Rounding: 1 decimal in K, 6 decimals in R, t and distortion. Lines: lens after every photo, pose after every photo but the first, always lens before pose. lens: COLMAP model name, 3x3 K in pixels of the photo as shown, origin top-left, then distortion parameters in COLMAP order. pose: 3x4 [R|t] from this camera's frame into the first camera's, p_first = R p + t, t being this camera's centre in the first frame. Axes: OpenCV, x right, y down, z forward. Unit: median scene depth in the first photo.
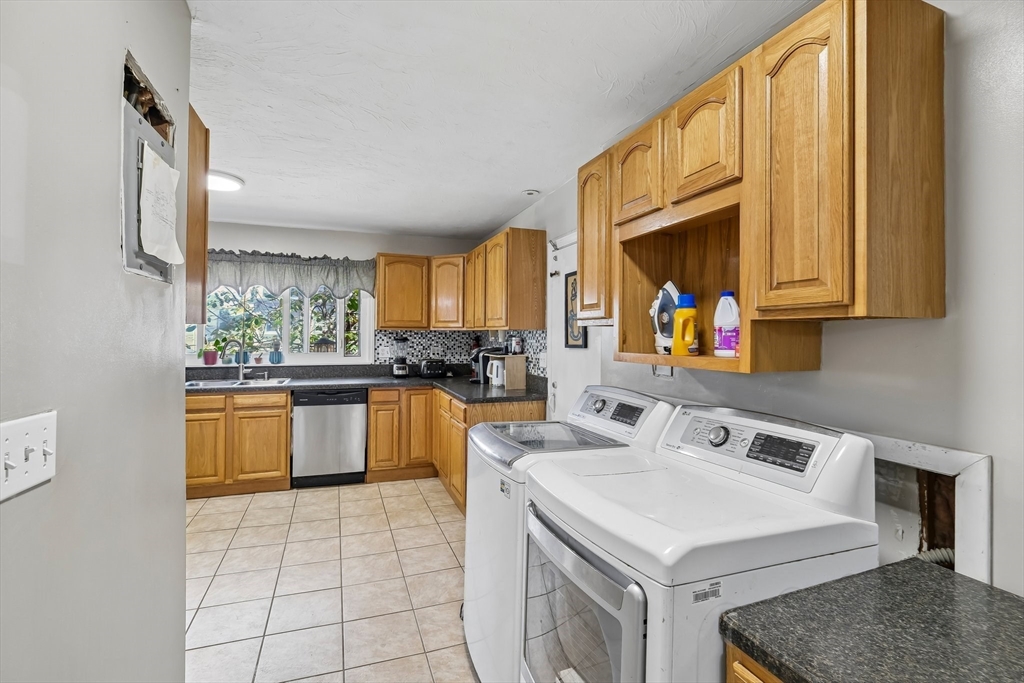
lens RADIAL K [[468.8, 0, 509.4], [0, 468.8, 327.5], [0, 0, 1]] dist [-0.000515, 0.000074]
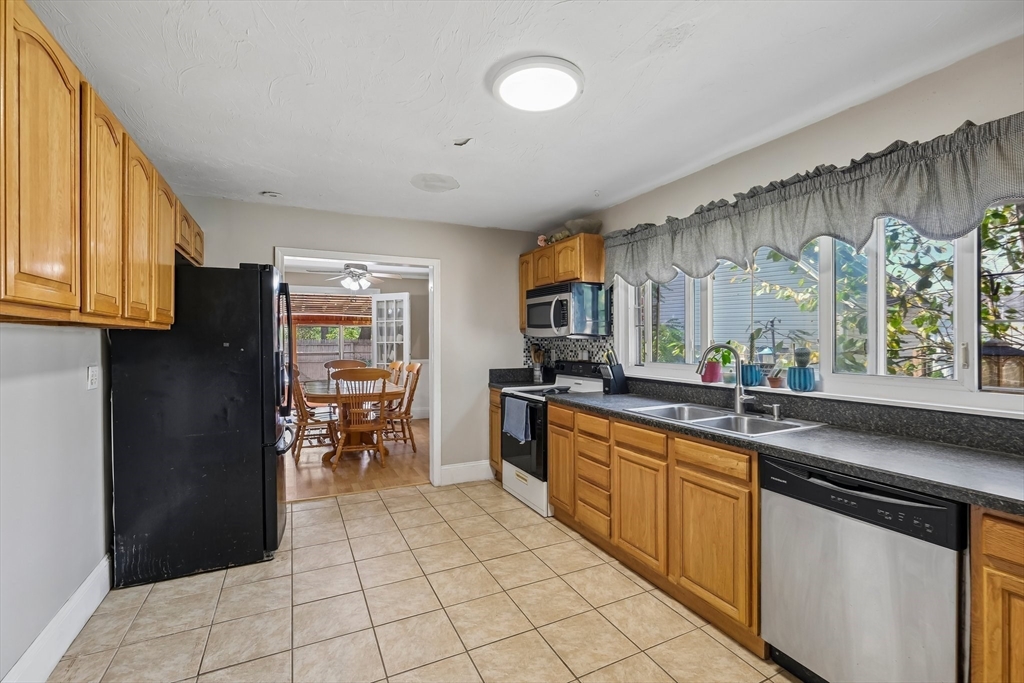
lens RADIAL K [[448.7, 0, 512.1], [0, 448.7, 339.2], [0, 0, 1]] dist [-0.001947, 0.000227]
pose [[0.105989, -0.008357, -0.994332, -0.038858], [0.018053, 0.999816, -0.006479, 0.017702], [0.994203, -0.017264, 0.106120, 0.654673]]
